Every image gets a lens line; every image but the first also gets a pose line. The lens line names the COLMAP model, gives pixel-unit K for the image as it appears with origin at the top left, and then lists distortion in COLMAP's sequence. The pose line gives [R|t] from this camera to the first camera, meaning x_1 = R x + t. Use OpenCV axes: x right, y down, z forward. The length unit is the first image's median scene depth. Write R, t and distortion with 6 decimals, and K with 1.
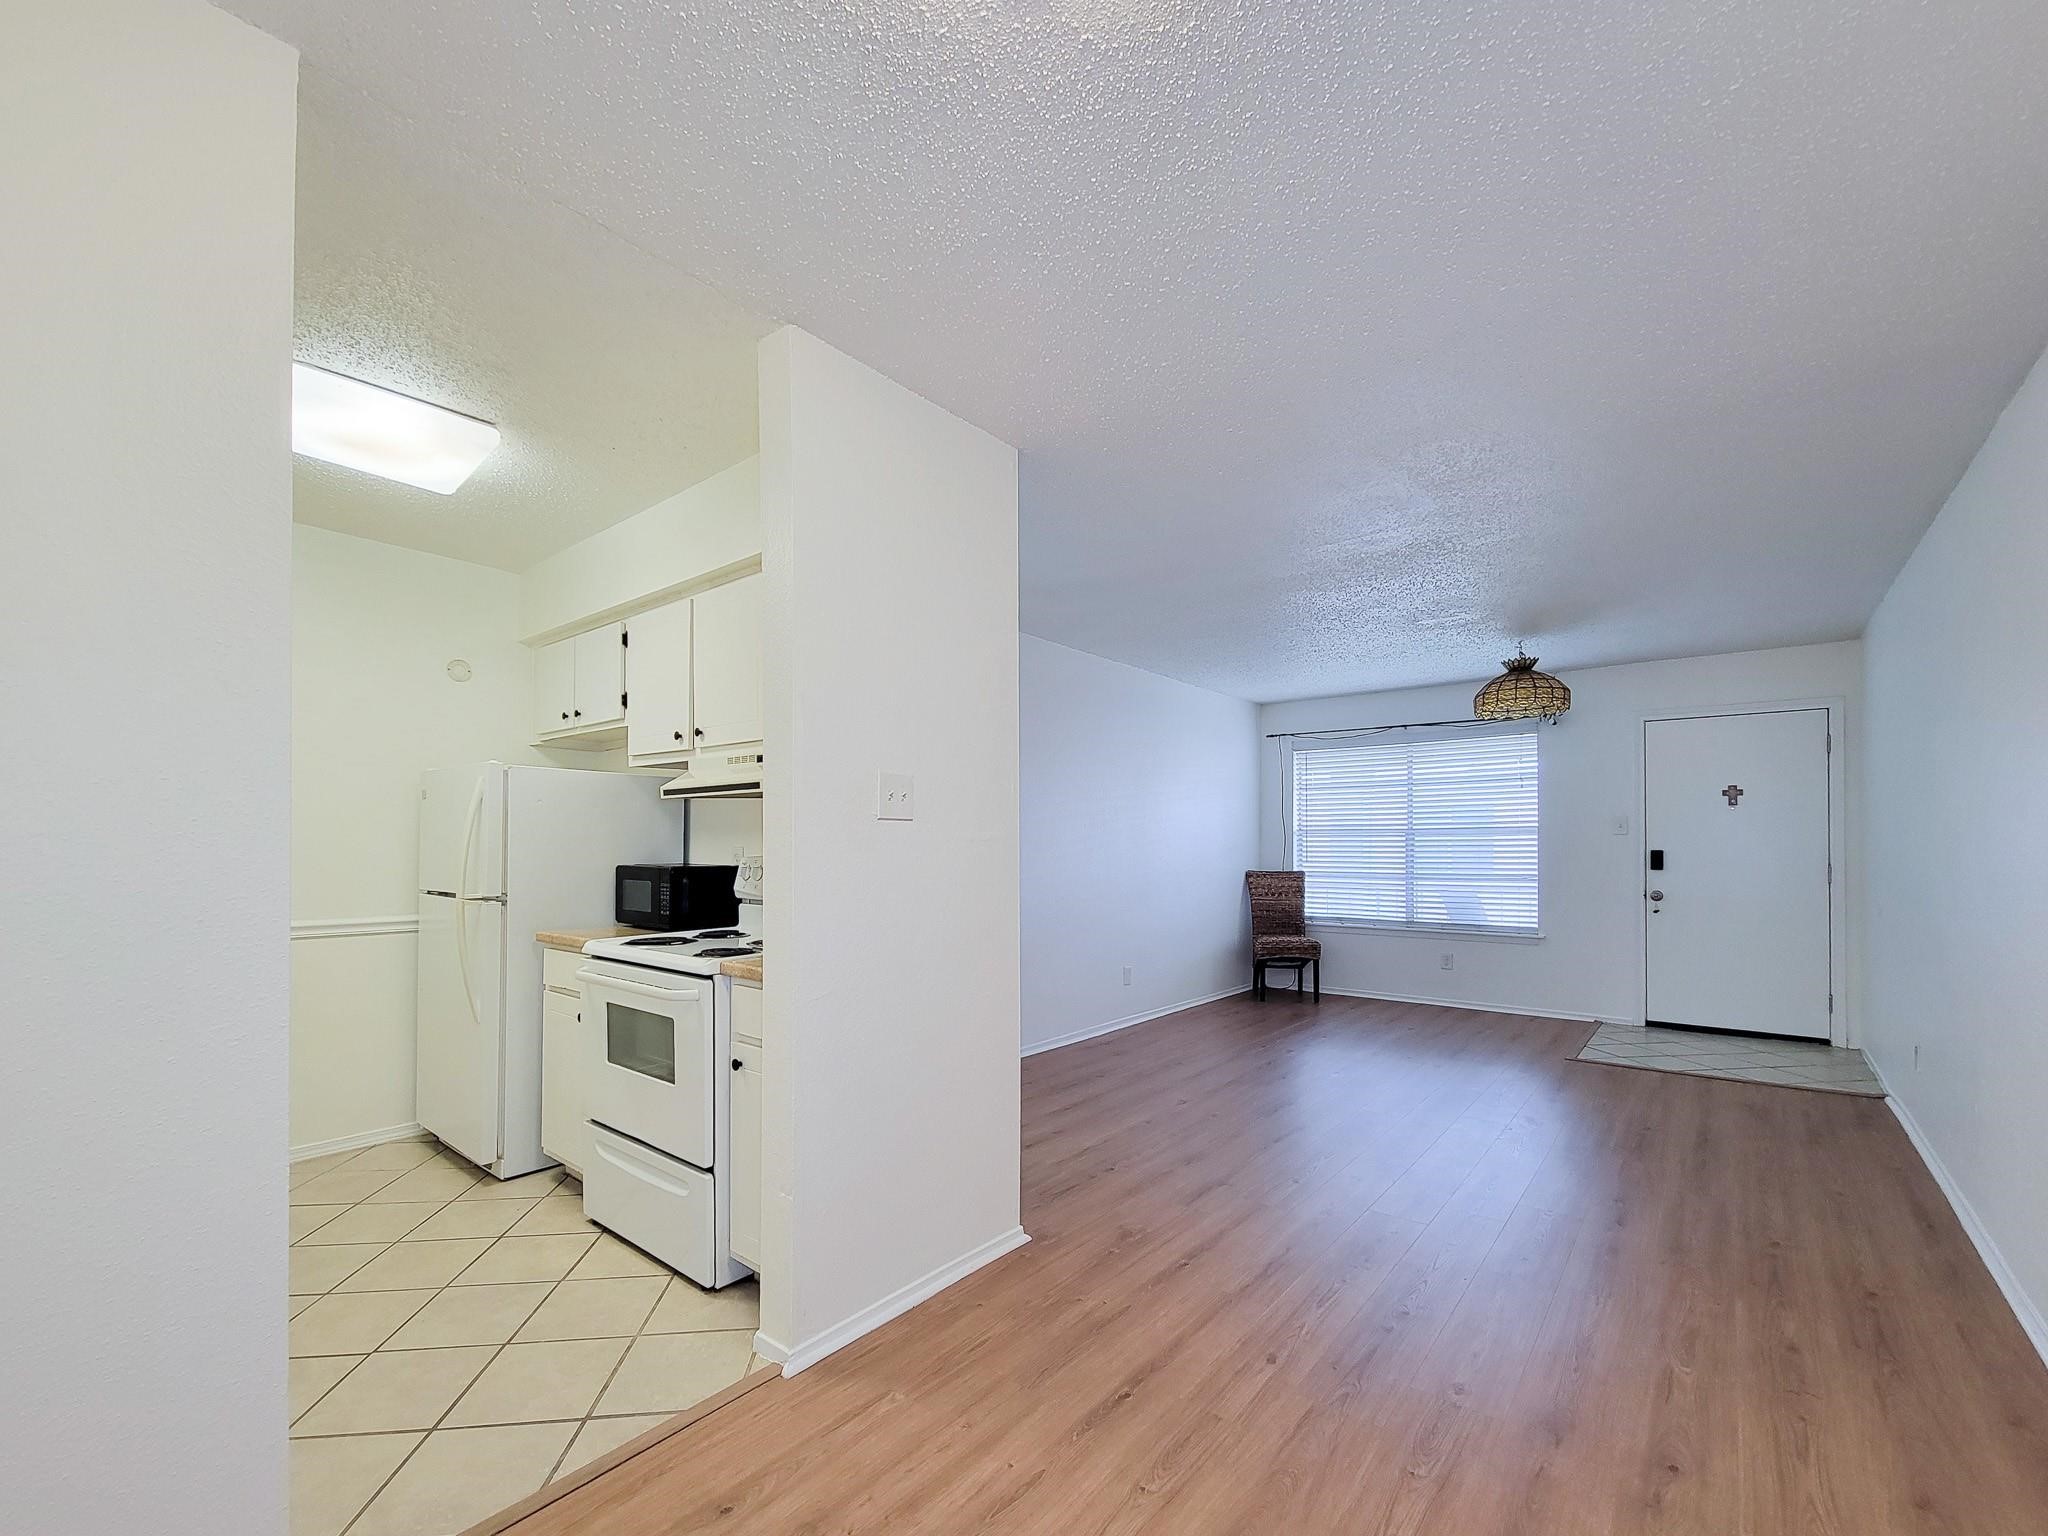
lens RADIAL K [[847.3, 0, 1017.1], [0, 847.3, 841.2], [0, 0, 1]] dist [0.005963, -0.003856]
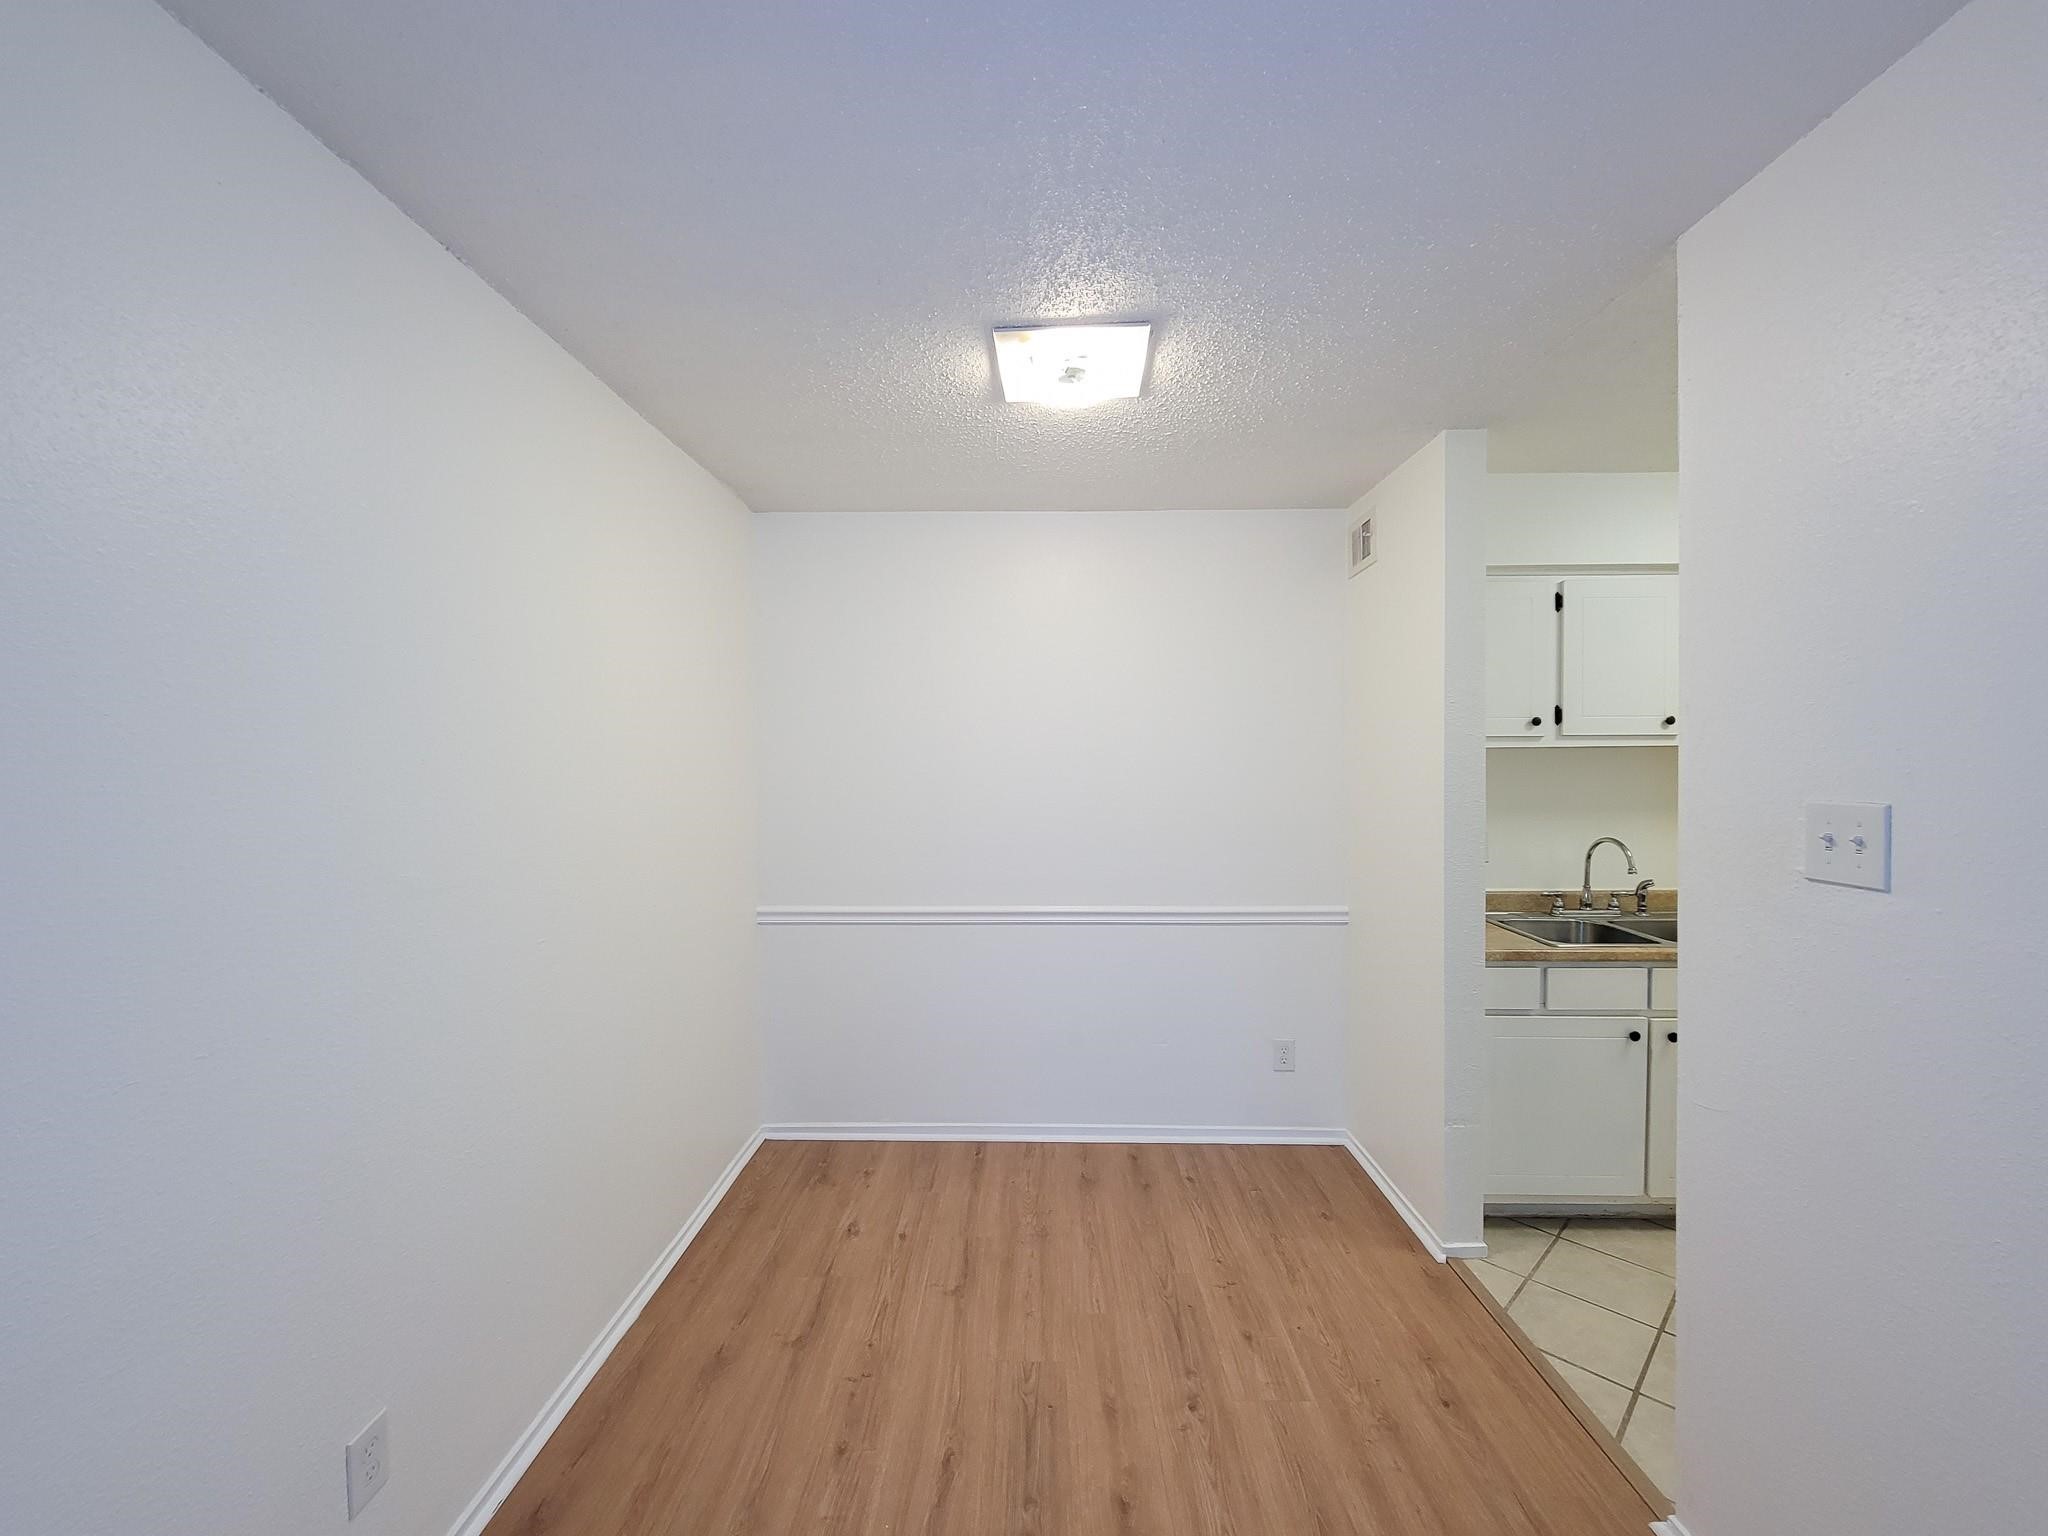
lens RADIAL K [[847.3, 0, 1030.3], [0, 847.3, 767.4], [0, 0, 1]] dist [0.005963, -0.003856]
pose [[-0.771396, 0.004472, -0.636340, 0.392330], [0.003086, 0.999990, 0.003287, -0.065604], [0.636348, 0.000571, -0.771402, 0.671771]]
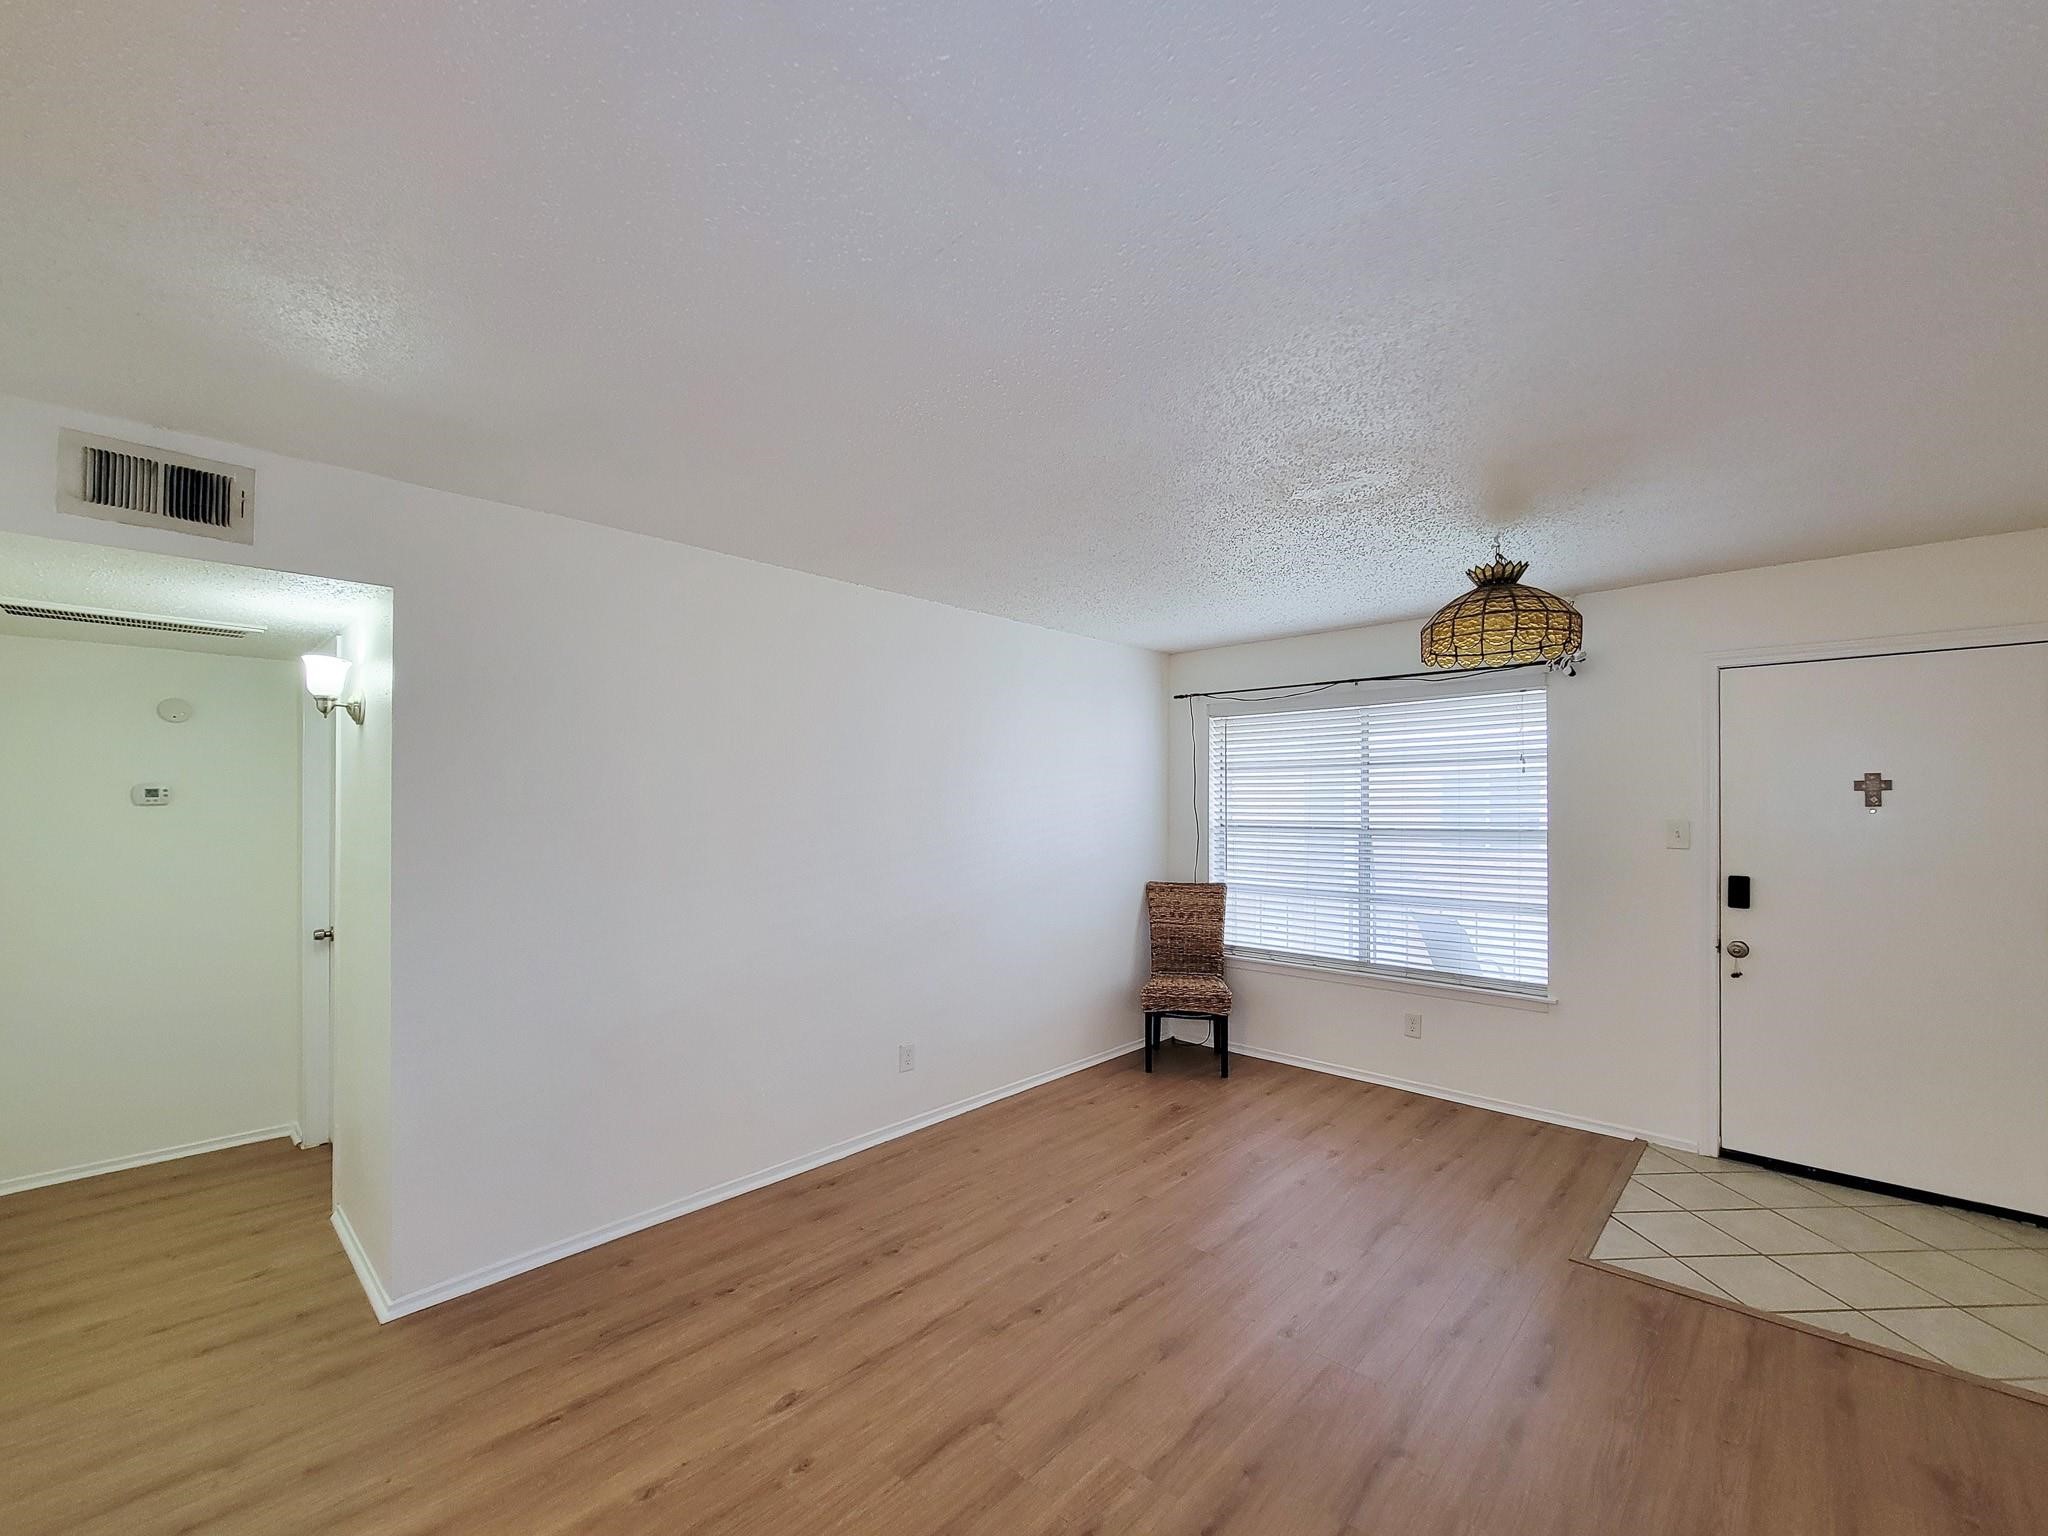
lens RADIAL K [[847.3, 0, 1011.8], [0, 847.3, 801.2], [0, 0, 1]] dist [0.005963, -0.003856]
pose [[0.998062, -0.001884, -0.062203, 0.408705], [0.002045, 0.999995, 0.002513, -0.072214], [0.062198, -0.002635, 0.998060, 0.542774]]
